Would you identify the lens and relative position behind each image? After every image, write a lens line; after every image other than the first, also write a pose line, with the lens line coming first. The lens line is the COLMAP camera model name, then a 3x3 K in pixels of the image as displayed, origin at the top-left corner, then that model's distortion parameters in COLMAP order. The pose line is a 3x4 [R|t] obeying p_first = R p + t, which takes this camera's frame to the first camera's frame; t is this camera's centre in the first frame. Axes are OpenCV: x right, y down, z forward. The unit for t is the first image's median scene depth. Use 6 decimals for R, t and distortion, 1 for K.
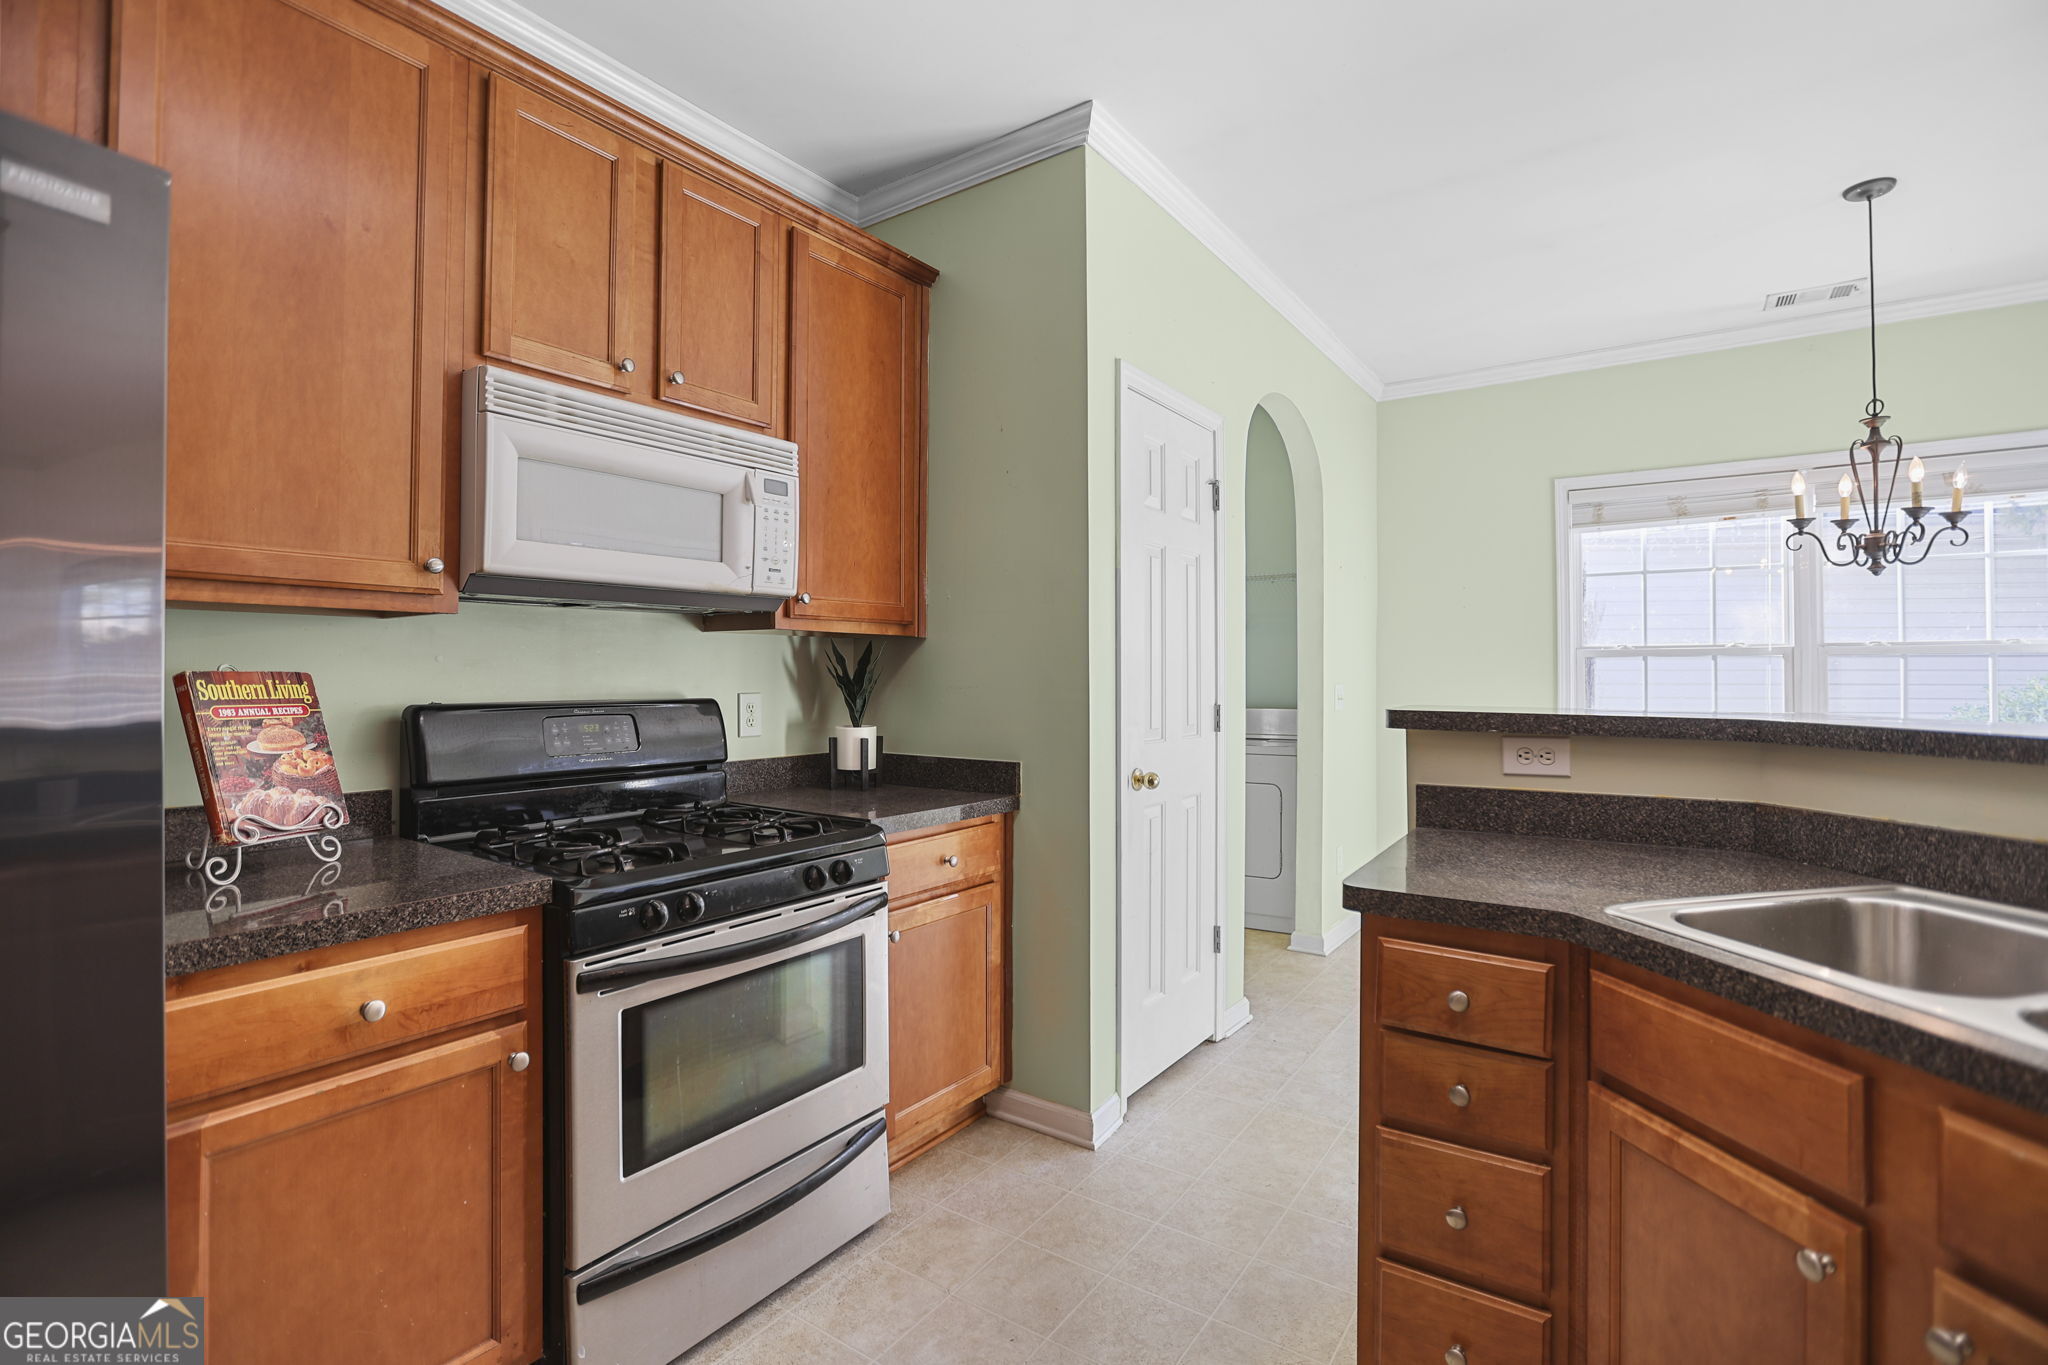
lens RADIAL K [[951.9, 0, 1014.6], [0, 951.9, 678.6], [0, 0, 1]] dist [-0.038945, 0.016995]
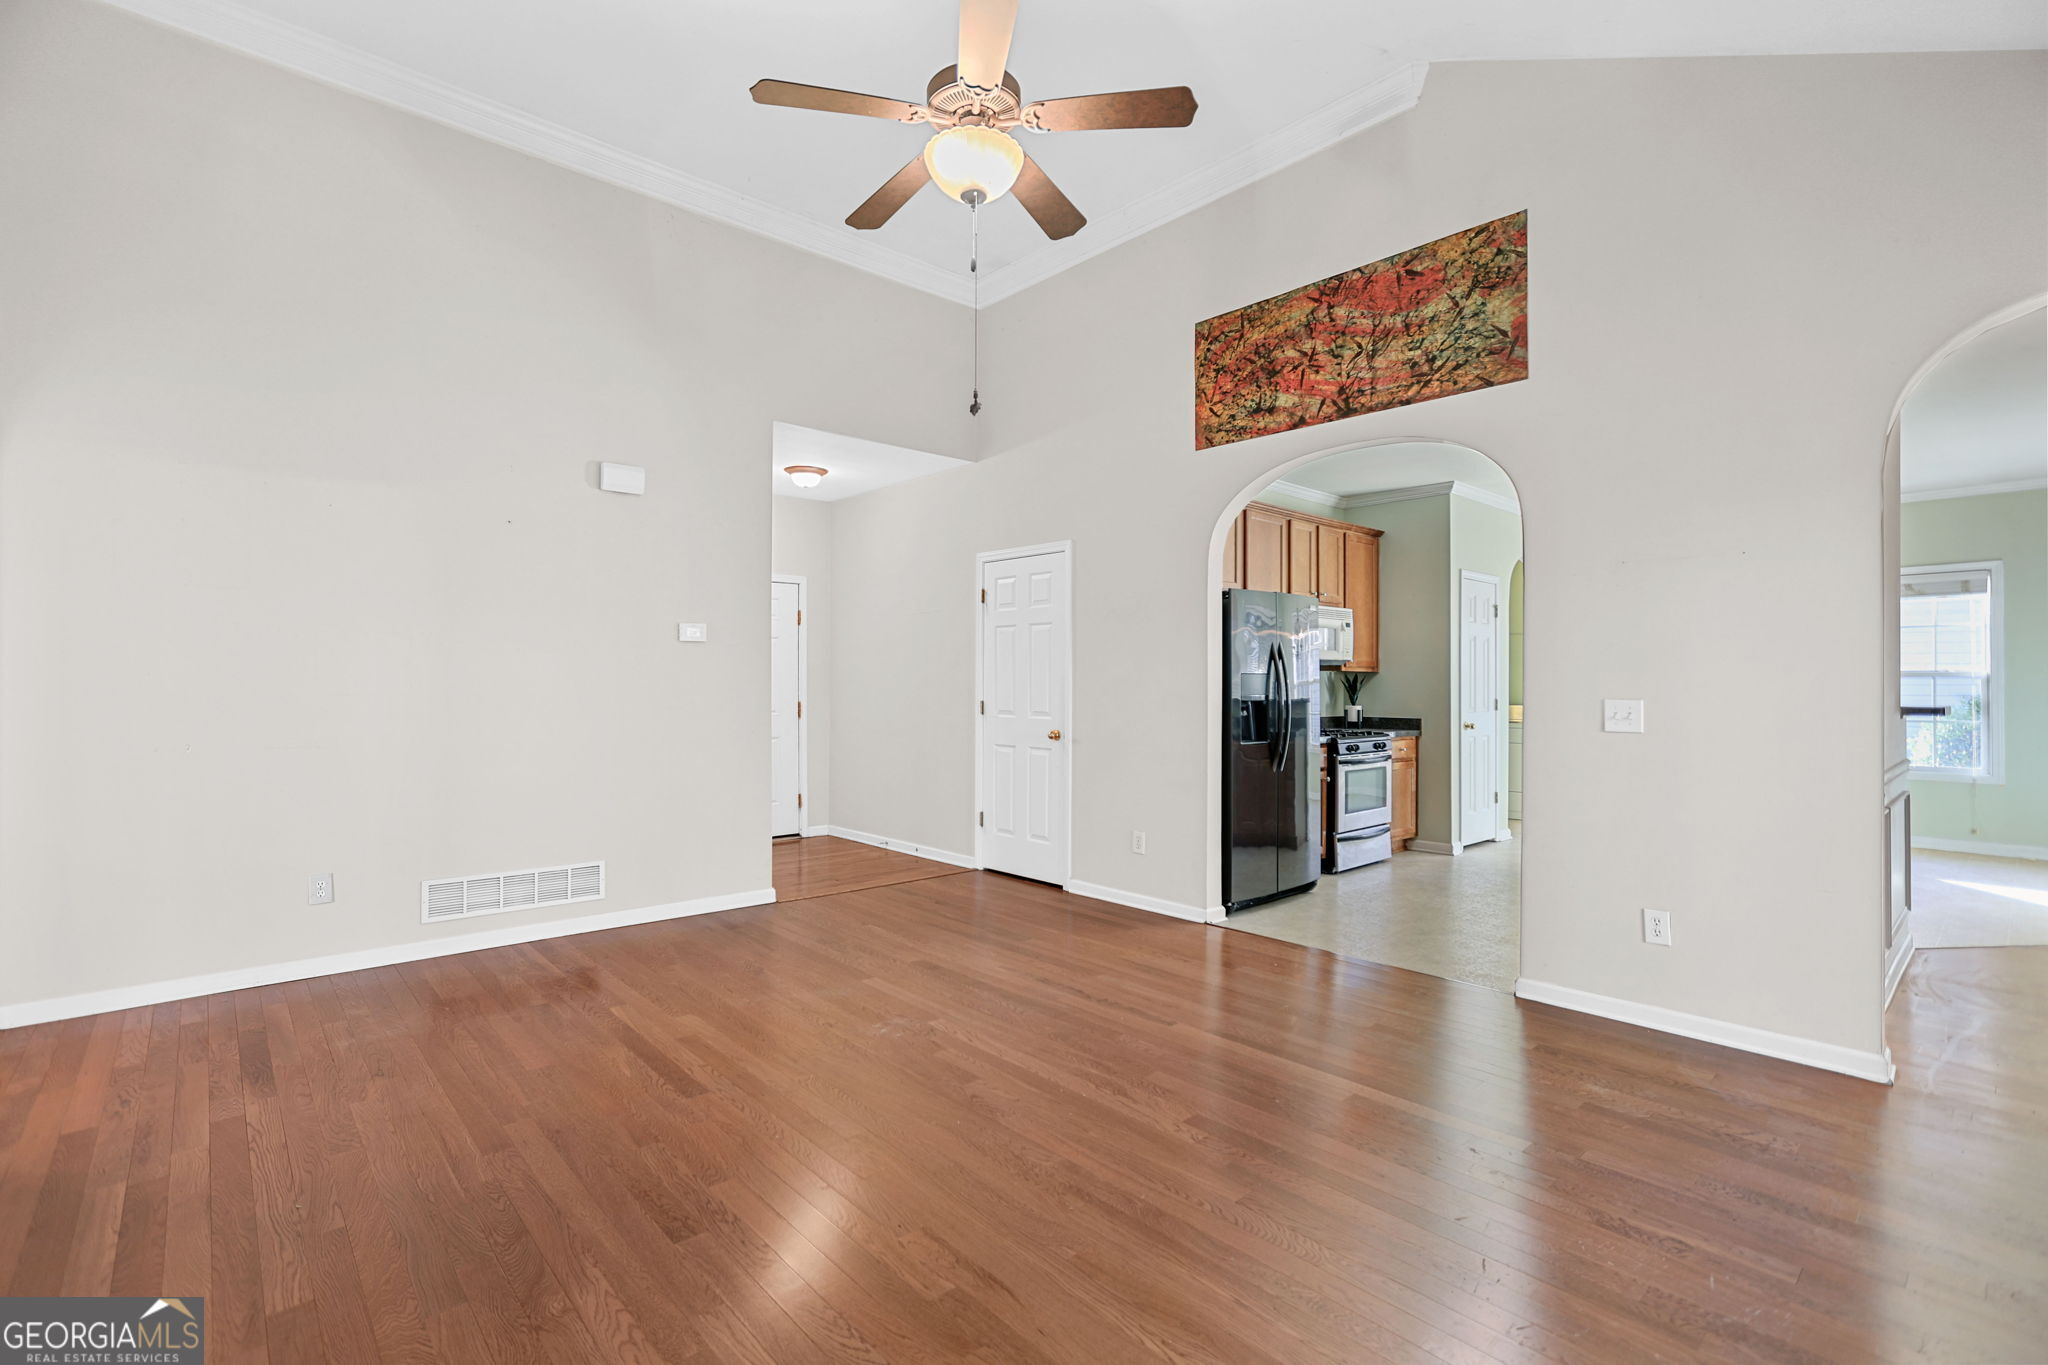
lens RADIAL K [[952.7, 0, 1024.0], [0, 952.7, 682.5], [0, 0, 1]] dist [-0.001075, -0.000035]
pose [[0.977376, 0.005689, -0.211433, -0.714682], [-0.007846, 0.999925, -0.009361, 0.026345], [0.211364, 0.010808, 0.977348, -2.574920]]
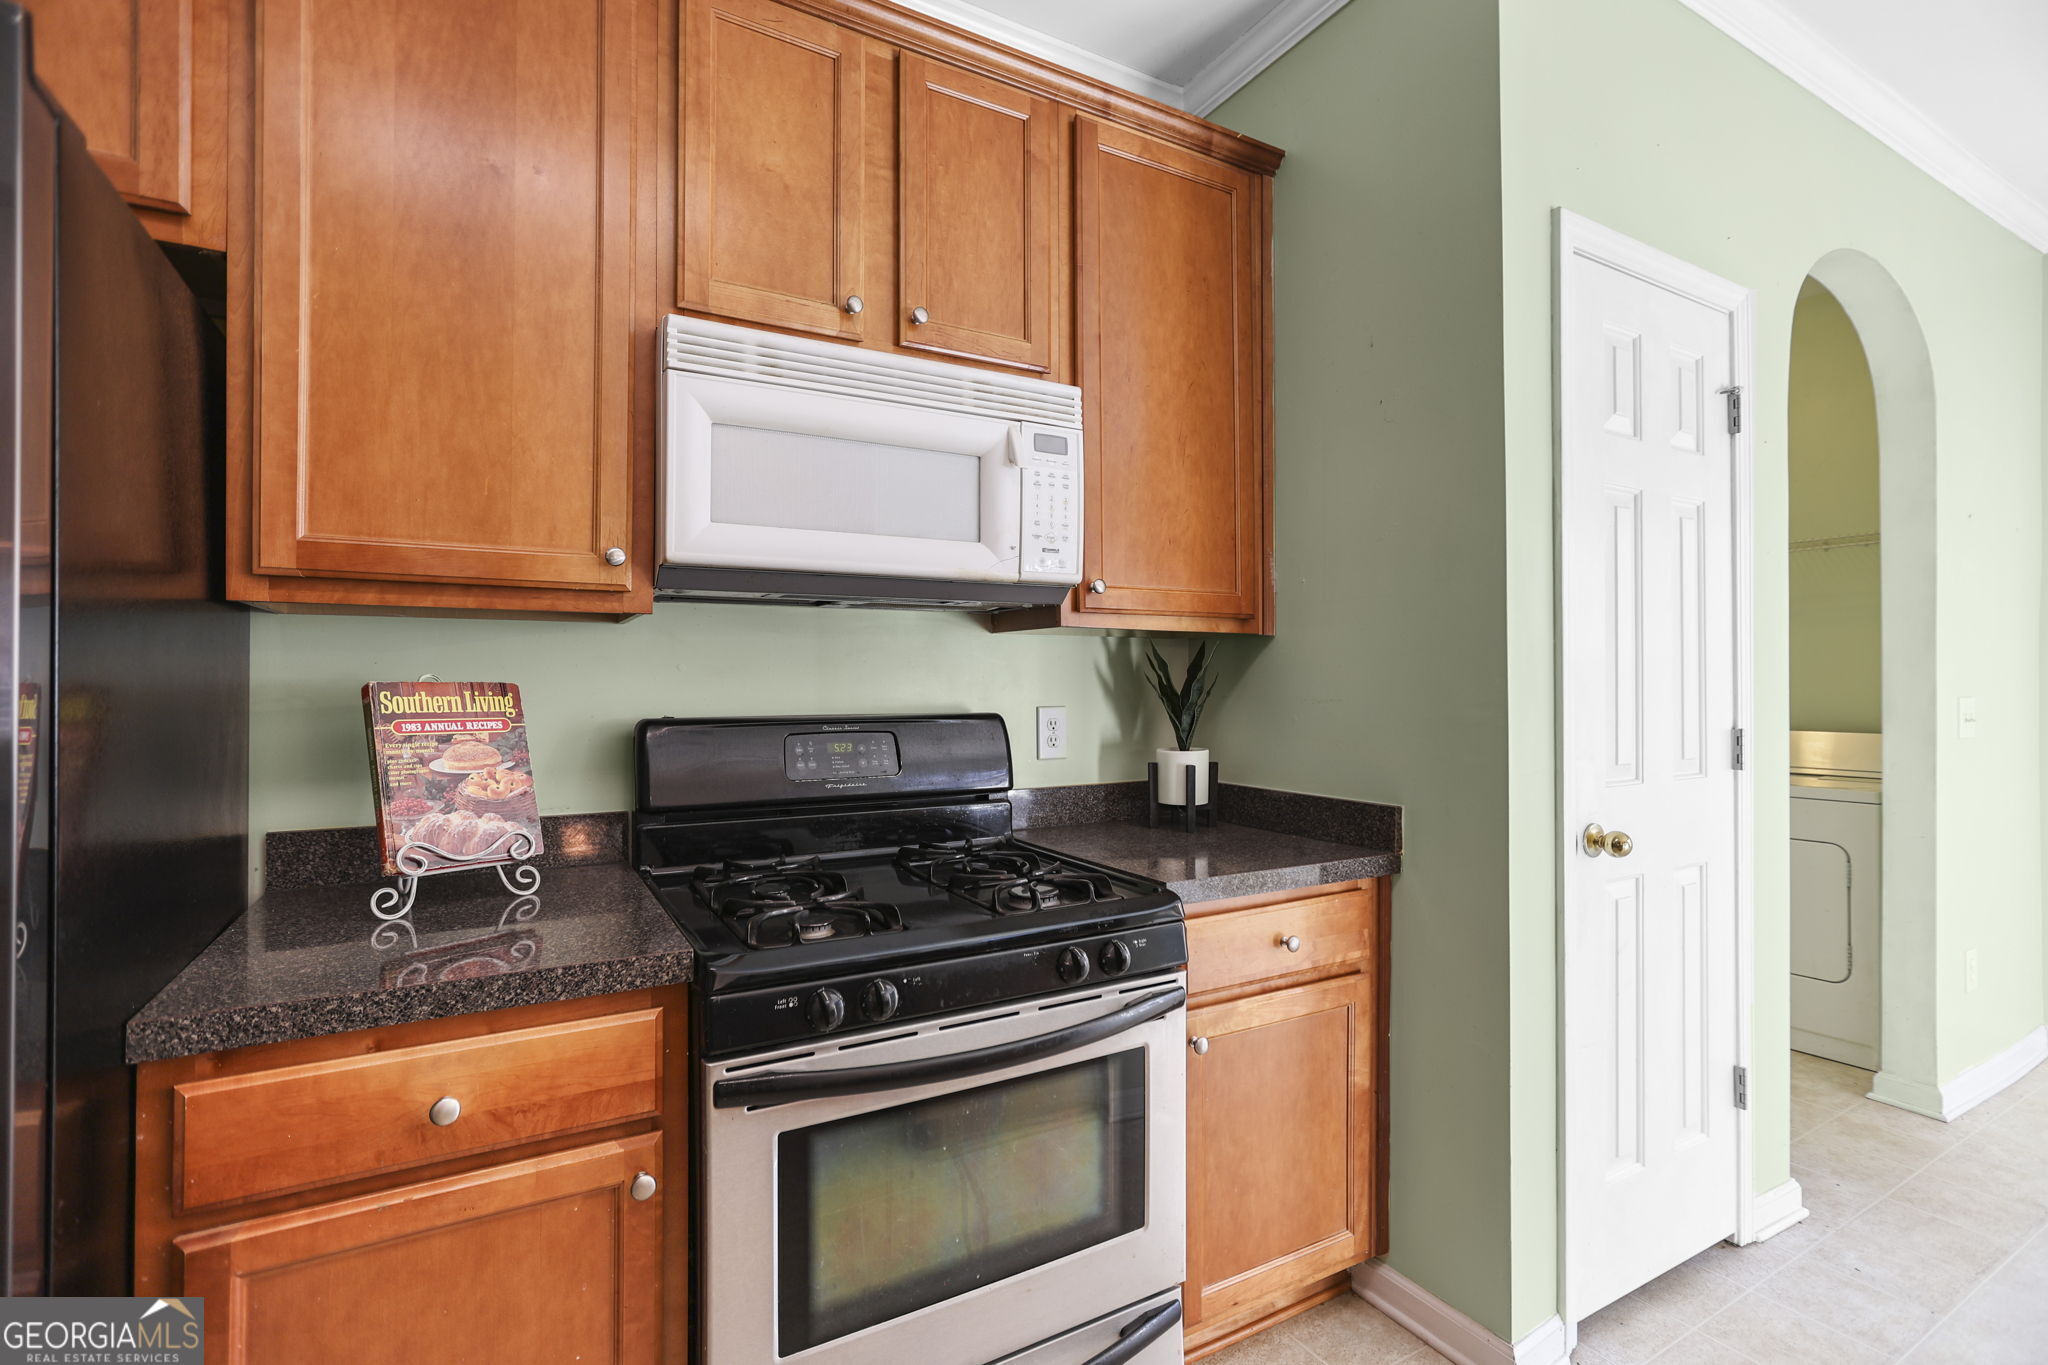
lens RADIAL K [[907.9, 0, 1024.0], [0, 907.9, 682.5], [0, 0, 1]] dist [-0.034392, 0.020315]
pose [[0.901639, -0.003261, -0.432477, 0.057749], [0.000723, 0.999982, -0.006034, -0.001206], [0.432489, 0.005128, 0.901625, 0.363855]]
